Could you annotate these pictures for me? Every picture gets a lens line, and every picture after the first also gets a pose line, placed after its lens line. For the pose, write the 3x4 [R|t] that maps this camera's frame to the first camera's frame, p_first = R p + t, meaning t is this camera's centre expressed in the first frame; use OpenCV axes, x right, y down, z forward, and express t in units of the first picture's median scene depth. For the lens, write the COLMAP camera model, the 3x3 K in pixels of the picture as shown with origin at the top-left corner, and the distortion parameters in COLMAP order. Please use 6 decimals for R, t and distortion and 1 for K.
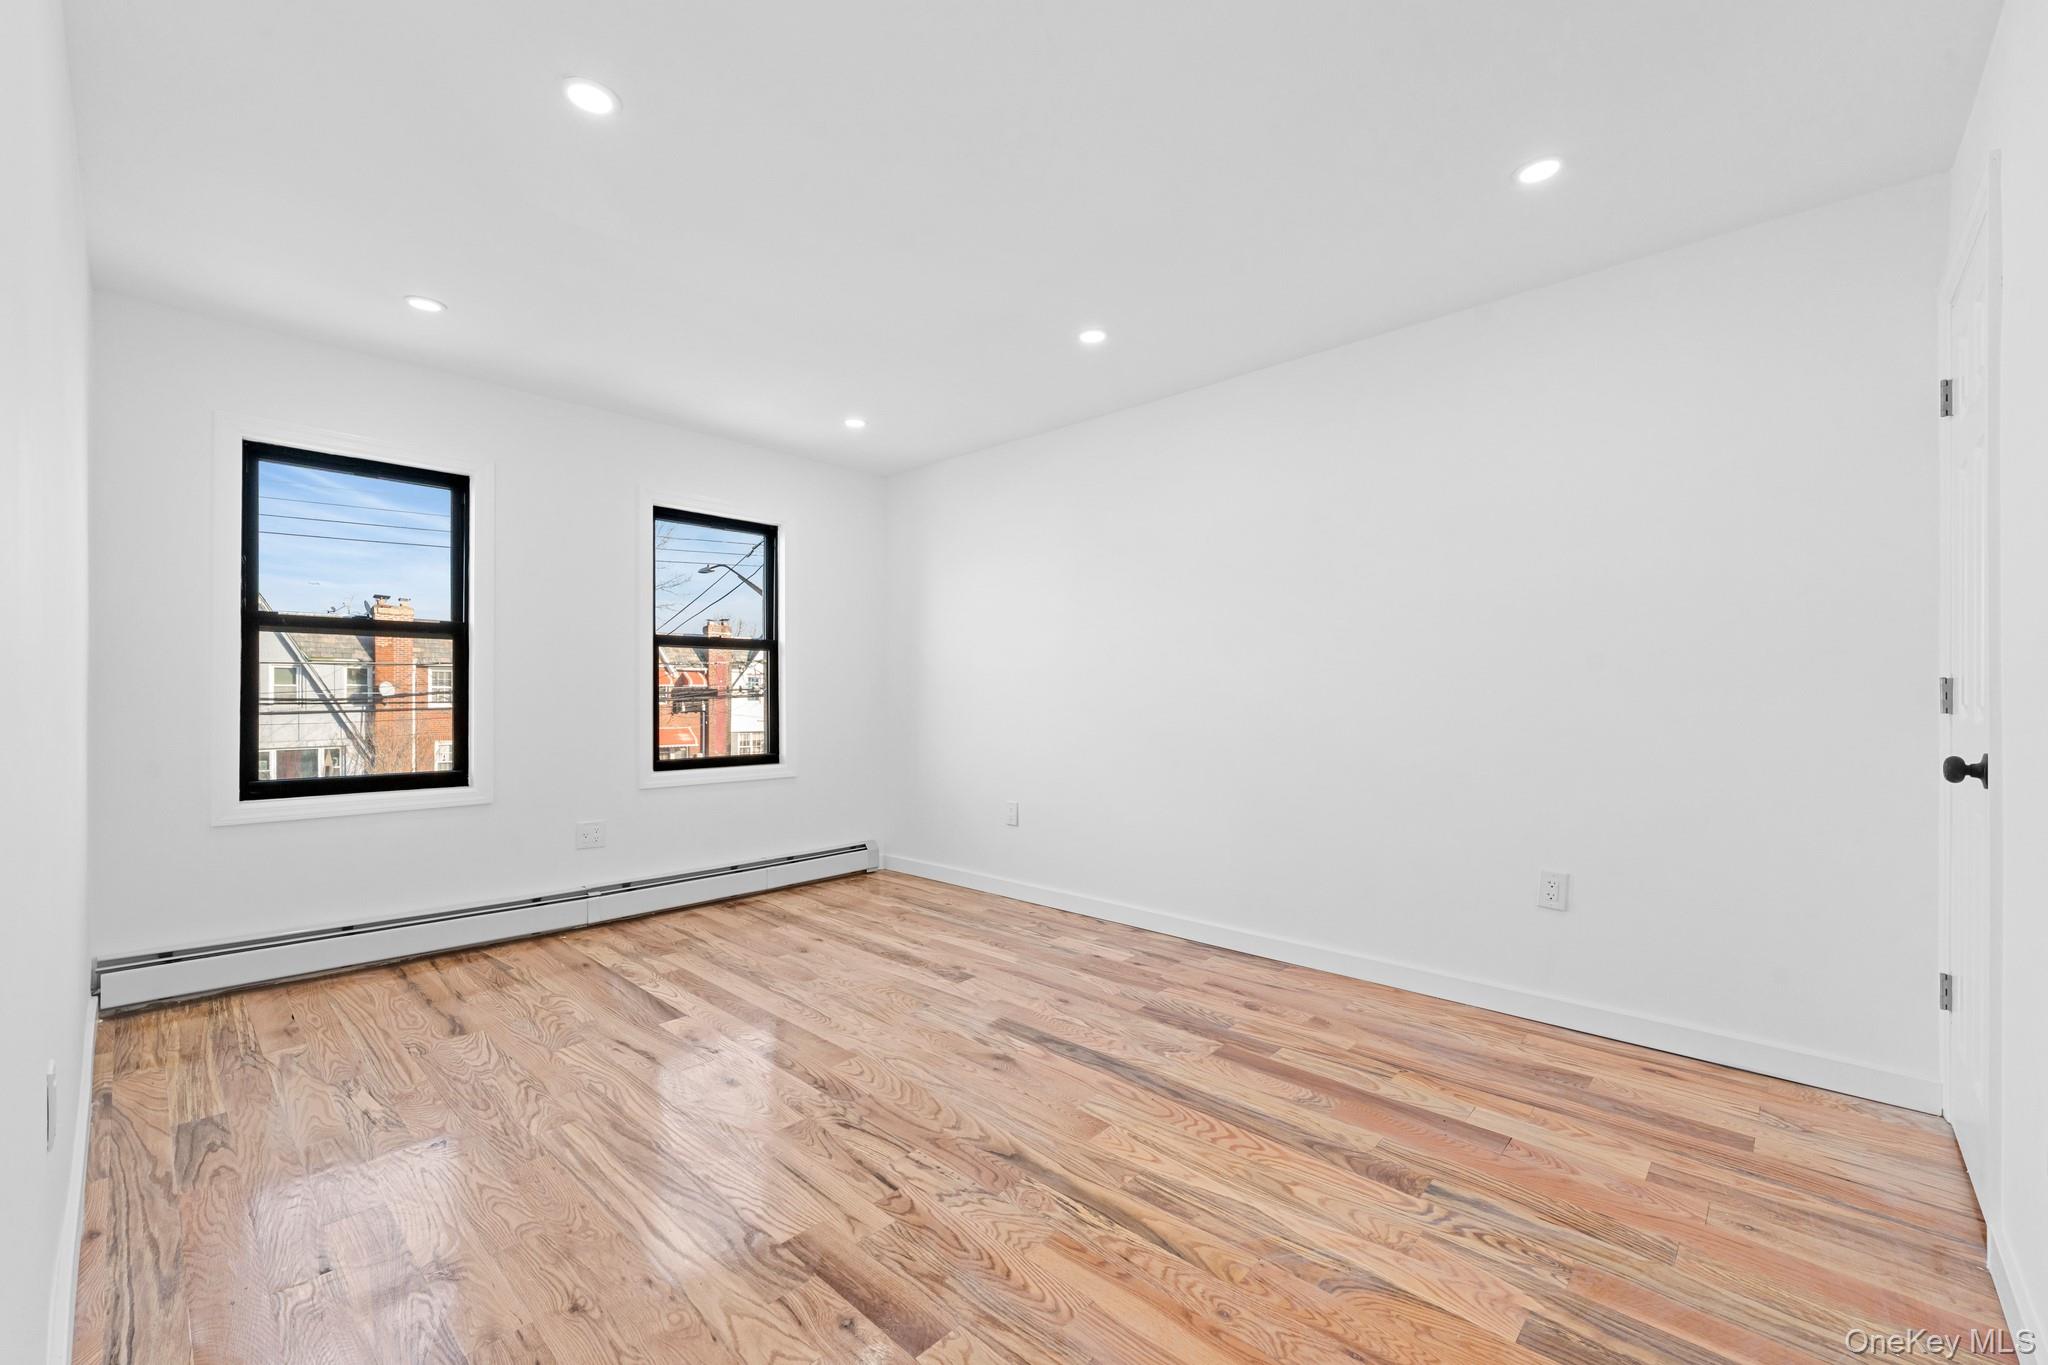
lens RADIAL K [[831.5, 0, 997.8], [0, 831.5, 687.8], [0, 0, 1]] dist [0.000289, -0.001161]
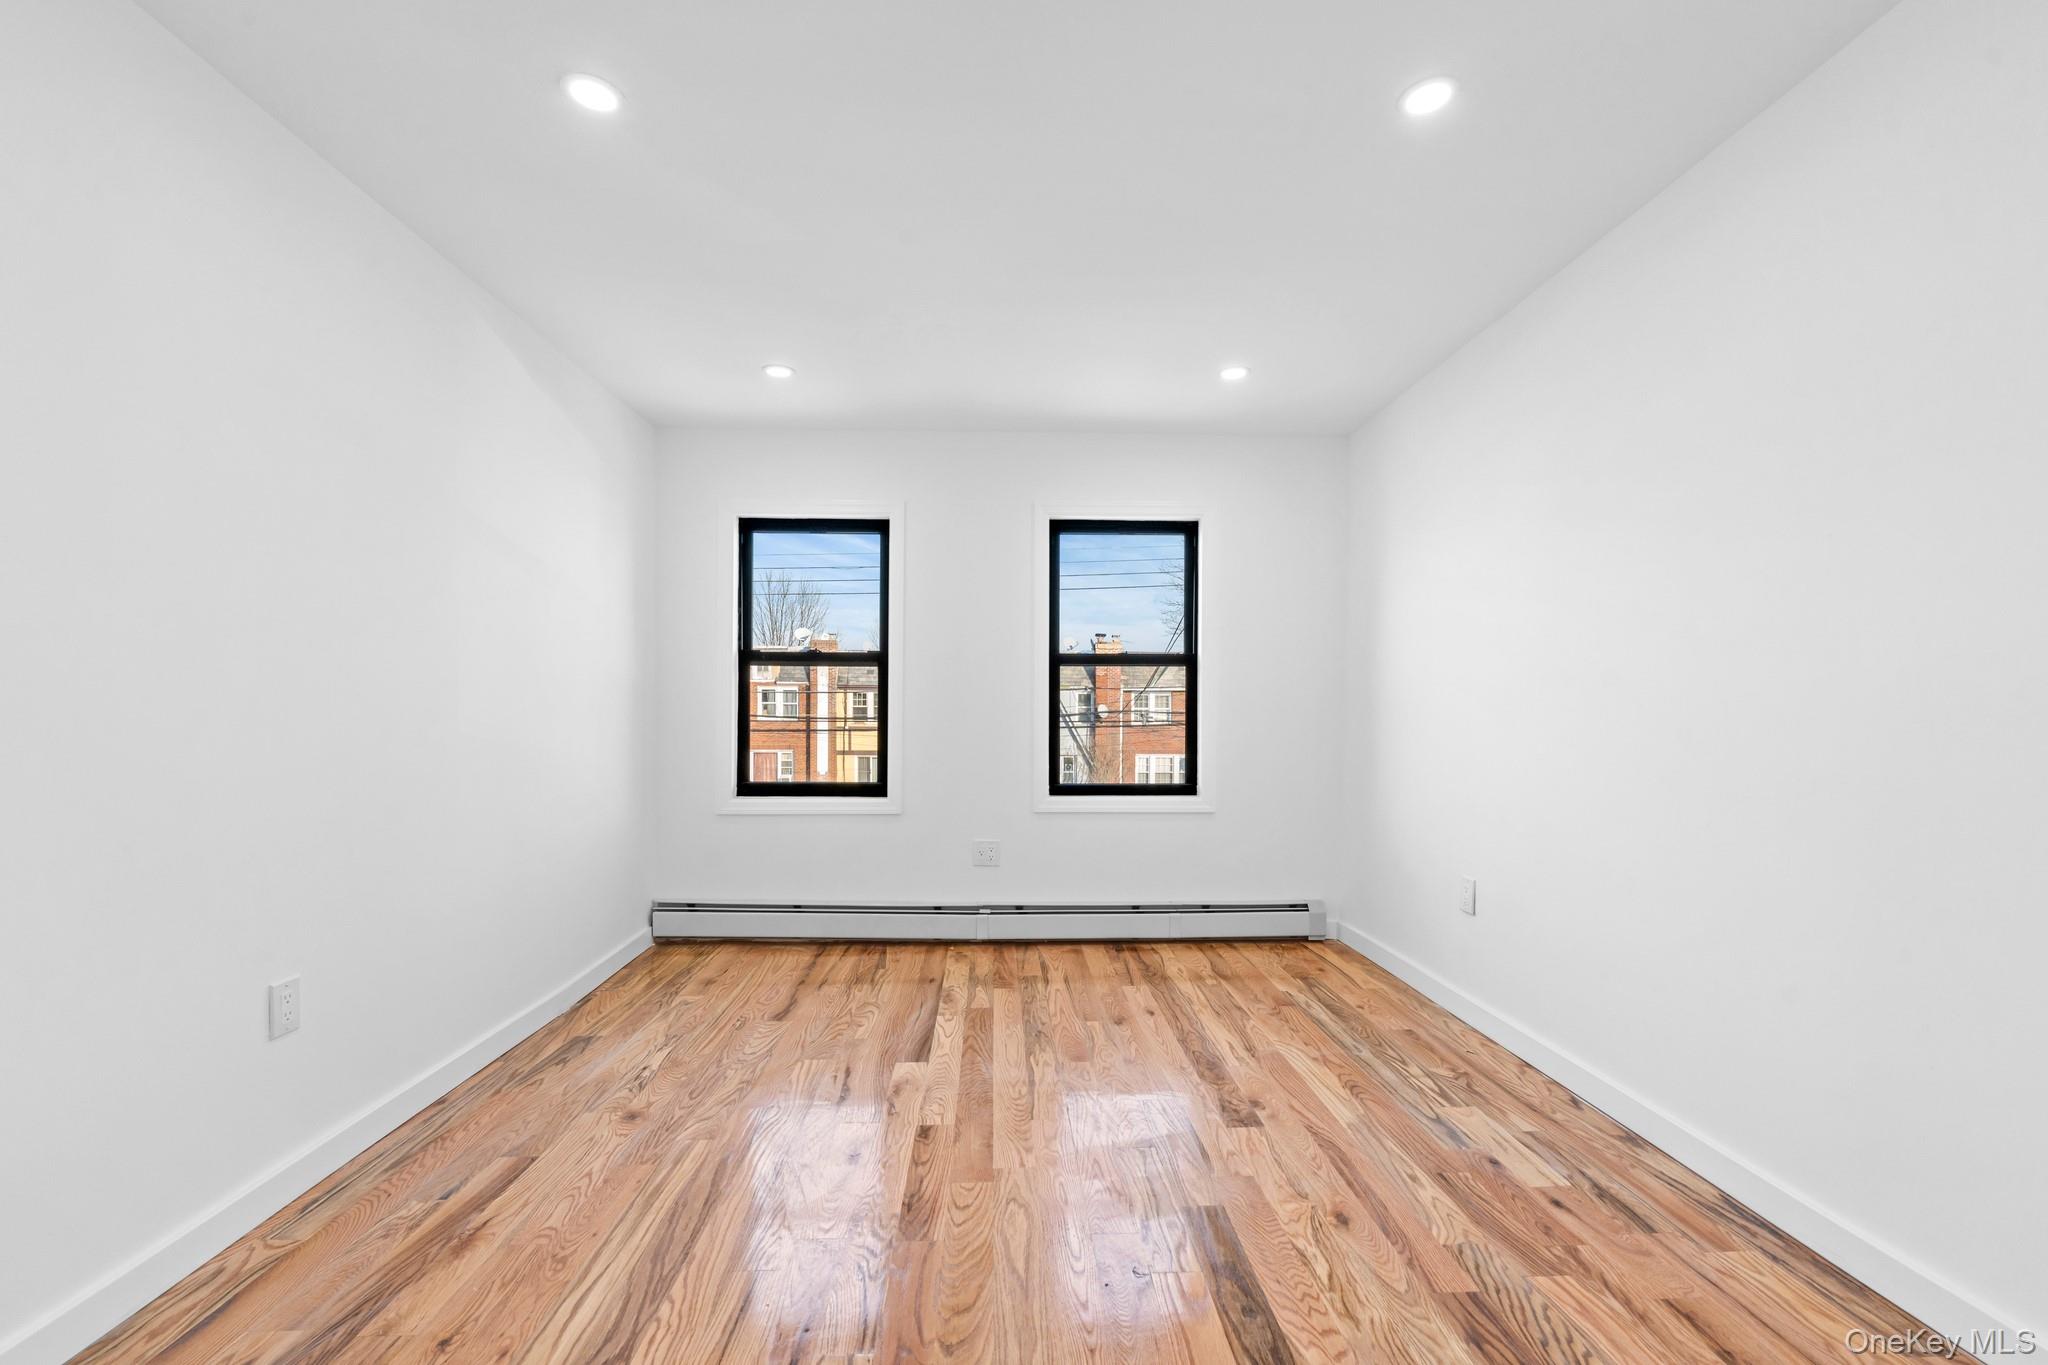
lens RADIAL K [[831.5, 0, 1016.4], [0, 831.5, 723.1], [0, 0, 1]] dist [0.000289, -0.001161]
pose [[0.715361, 0.010606, -0.698674, 0.289264], [0.001760, 0.999854, 0.016980, -0.000095], [0.698752, -0.013376, 0.715238, 0.346185]]
